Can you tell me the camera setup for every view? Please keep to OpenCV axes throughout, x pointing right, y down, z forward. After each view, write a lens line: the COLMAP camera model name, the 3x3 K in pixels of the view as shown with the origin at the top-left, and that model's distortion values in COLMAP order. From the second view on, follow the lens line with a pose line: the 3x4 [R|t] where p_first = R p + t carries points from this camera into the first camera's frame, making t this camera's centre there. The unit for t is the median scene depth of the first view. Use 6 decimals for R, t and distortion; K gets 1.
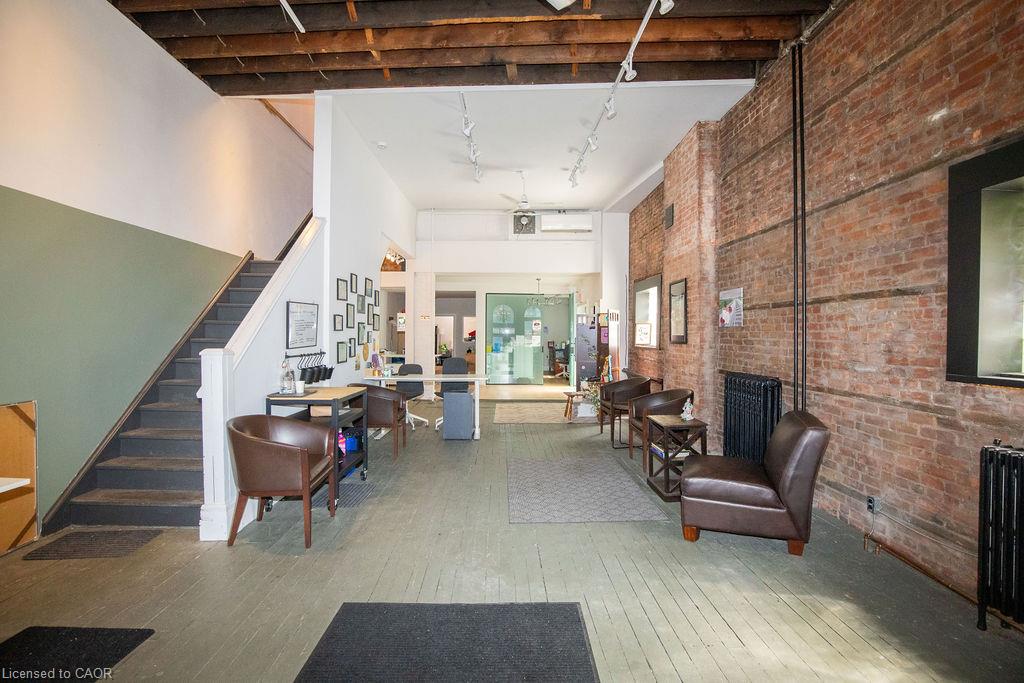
lens RADIAL K [[470.1, 0, 512.0], [0, 470.1, 341.5], [0, 0, 1]] dist [-0.022790, 0.001551]
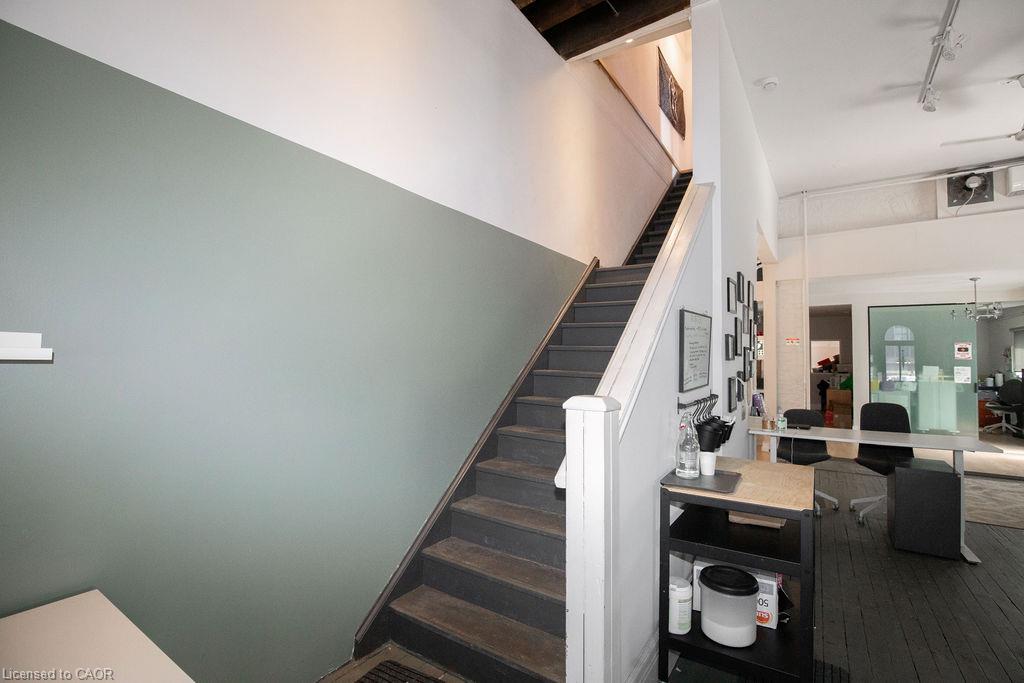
lens RADIAL K [[470.1, 0, 512.0], [0, 470.1, 341.5], [0, 0, 1]] dist [-0.022790, 0.001551]
pose [[0.813135, -0.019480, -0.581748, -0.255872], [-0.014958, 0.998410, -0.054340, -0.009774], [0.581882, 0.052888, 0.811552, 0.334860]]
